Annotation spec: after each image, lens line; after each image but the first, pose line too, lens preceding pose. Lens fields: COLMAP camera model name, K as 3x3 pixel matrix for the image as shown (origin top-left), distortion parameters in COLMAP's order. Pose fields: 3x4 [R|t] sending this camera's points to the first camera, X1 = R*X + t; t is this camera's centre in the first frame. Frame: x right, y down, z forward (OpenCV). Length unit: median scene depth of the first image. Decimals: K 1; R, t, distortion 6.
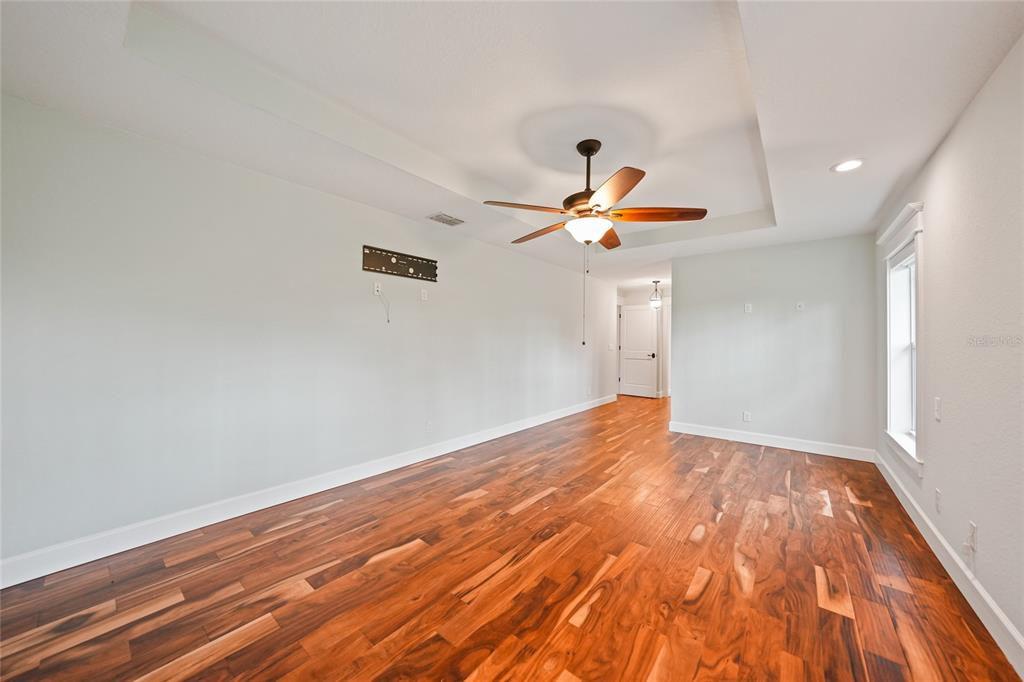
lens RADIAL K [[354.9, 0, 510.5], [0, 354.9, 336.7], [0, 0, 1]] dist [-0.019333, 0.003146]
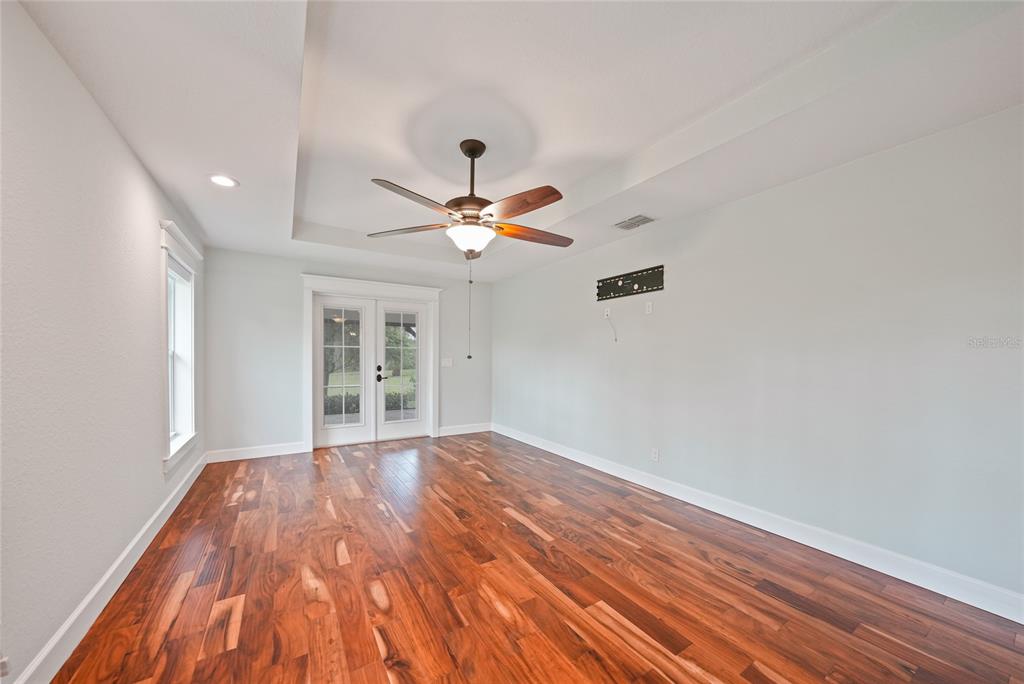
lens RADIAL K [[354.9, 0, 509.9], [0, 354.9, 358.9], [0, 0, 1]] dist [-0.019333, 0.003146]
pose [[-0.312315, -0.007805, -0.949947, 0.992895], [-0.000879, 0.999968, -0.007927, 0.029297], [0.949978, -0.001640, -0.312312, 1.266057]]
